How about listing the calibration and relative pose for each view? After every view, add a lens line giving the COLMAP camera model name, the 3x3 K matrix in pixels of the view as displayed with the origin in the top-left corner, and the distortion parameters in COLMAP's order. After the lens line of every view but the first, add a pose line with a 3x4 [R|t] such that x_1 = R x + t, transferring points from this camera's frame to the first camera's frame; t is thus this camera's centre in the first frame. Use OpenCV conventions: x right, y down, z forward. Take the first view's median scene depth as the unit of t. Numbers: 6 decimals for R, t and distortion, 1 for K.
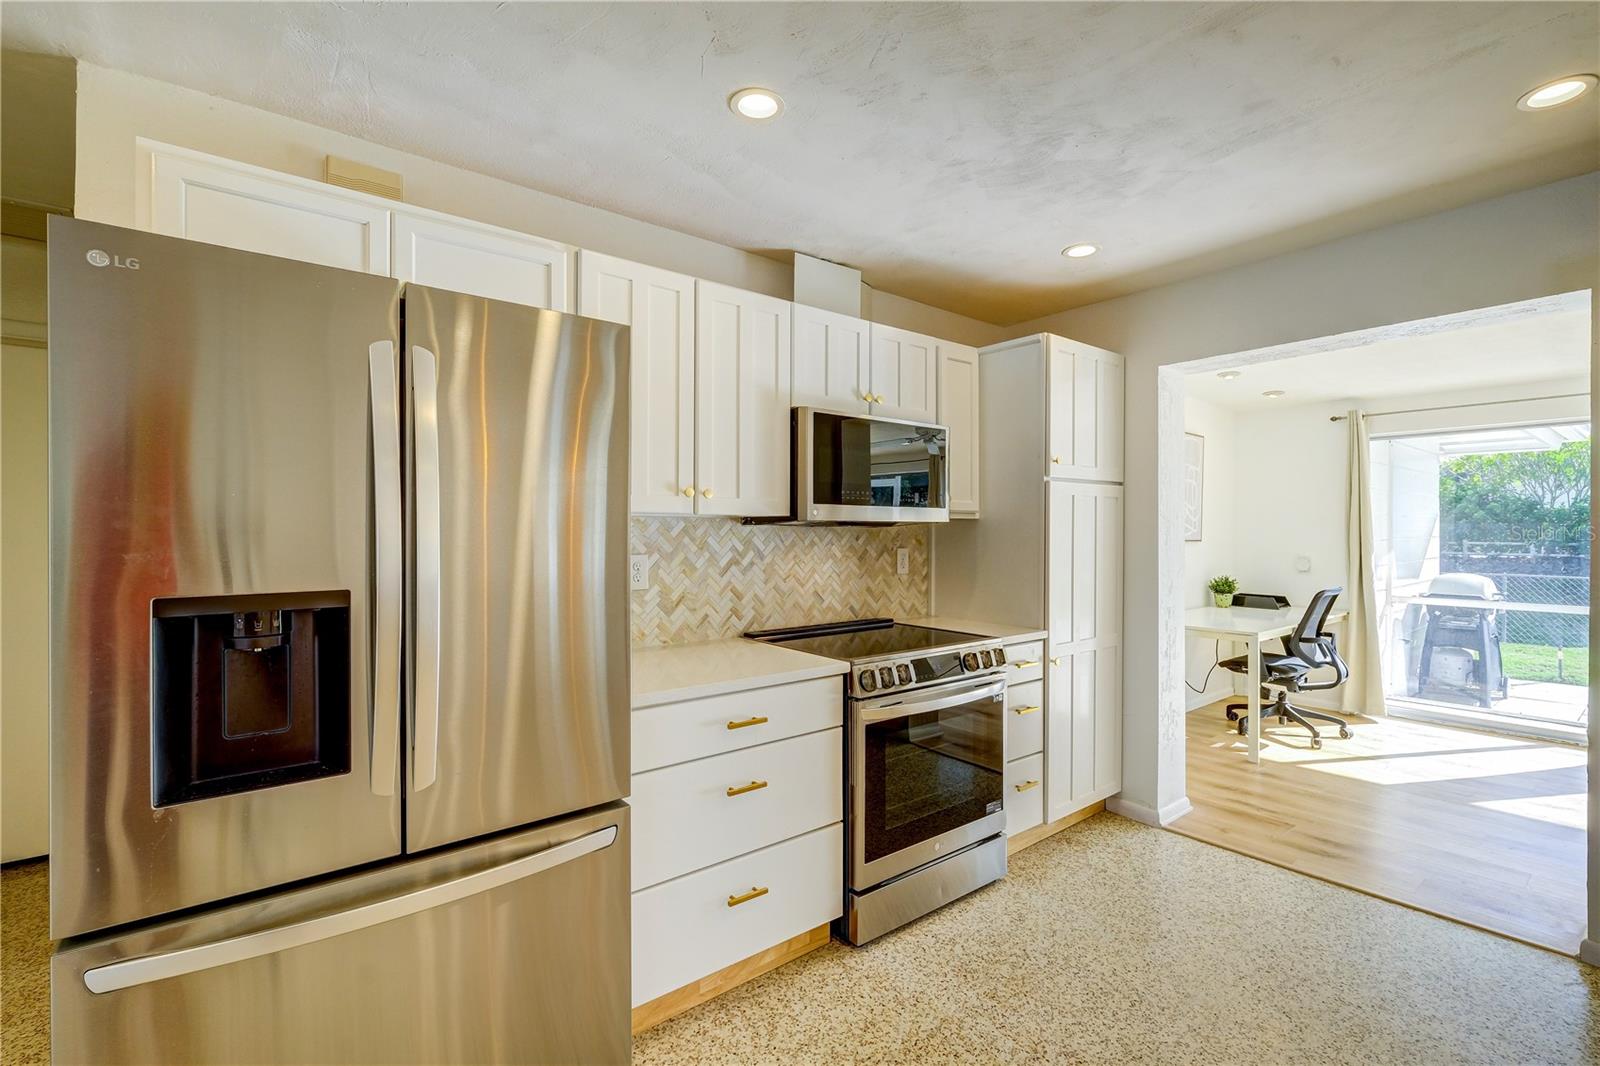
lens RADIAL K [[705.2, 0, 794.7], [0, 705.2, 523.1], [0, 0, 1]] dist [0.000789, 0.000695]
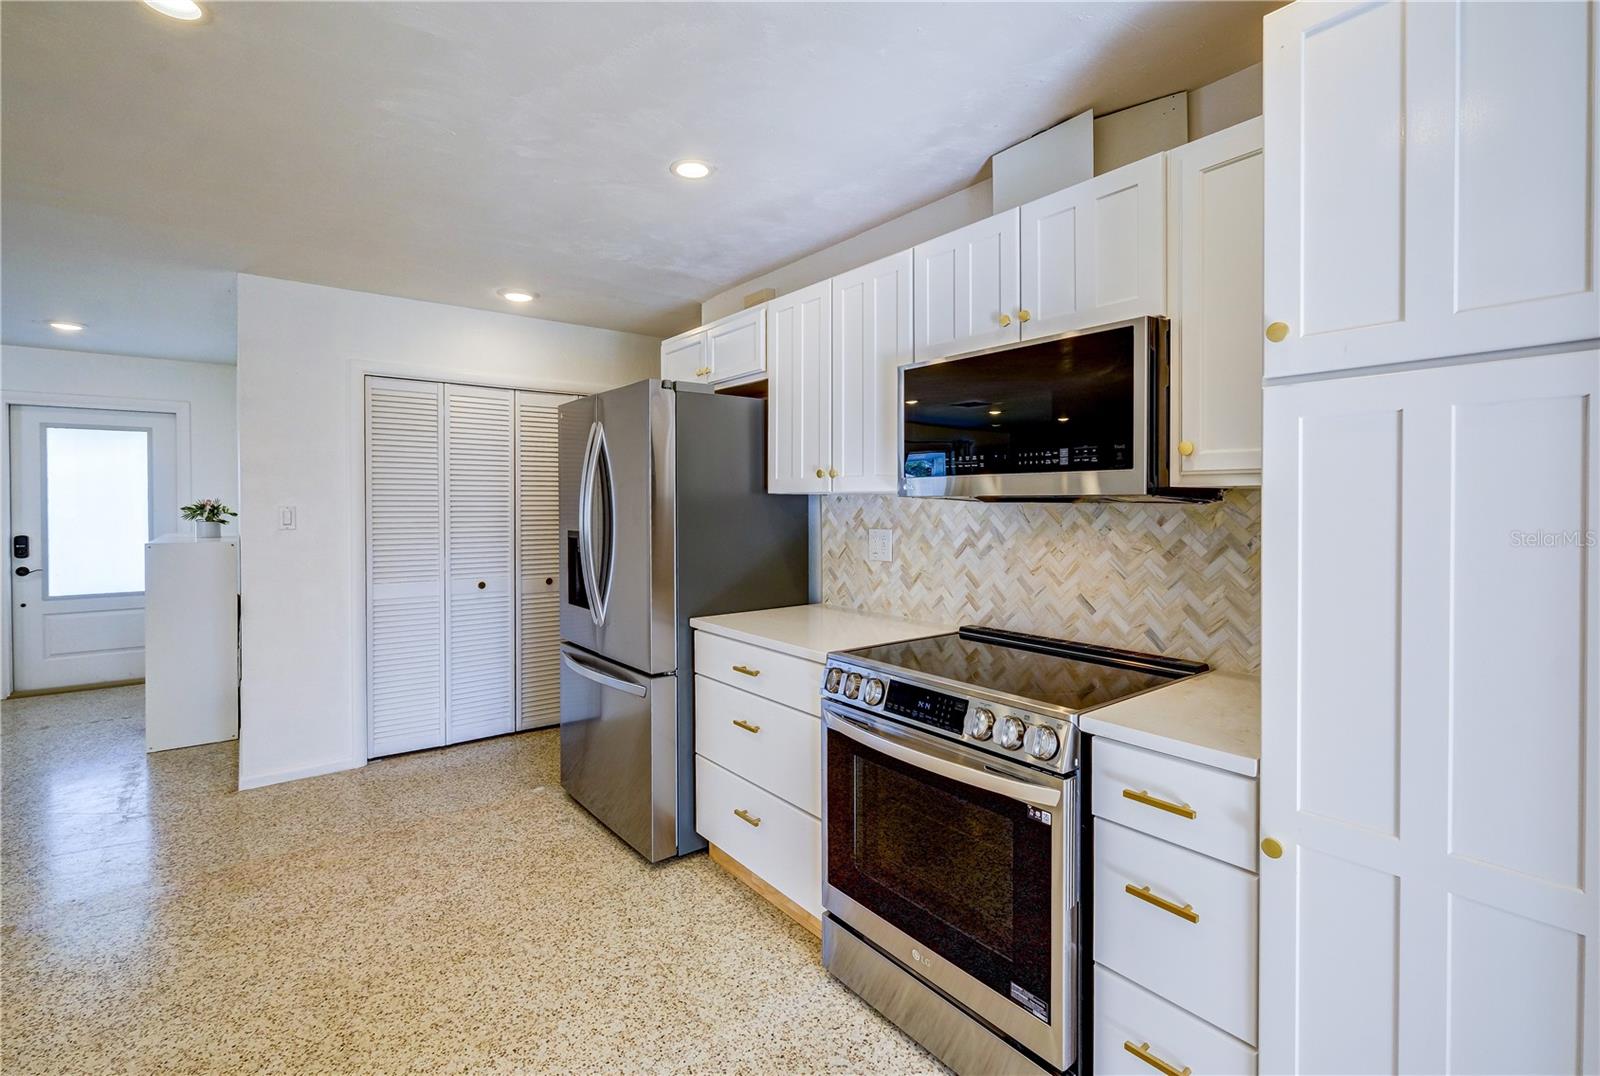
lens RADIAL K [[711.1, 0, 798.3], [0, 711.1, 515.3], [0, 0, 1]] dist [-0.003118, 0.000386]
pose [[0.011763, 0.013223, -0.999843, 0.806402], [0.005910, 0.999894, 0.013293, 0.006709], [0.999913, -0.006066, 0.011684, 0.778905]]
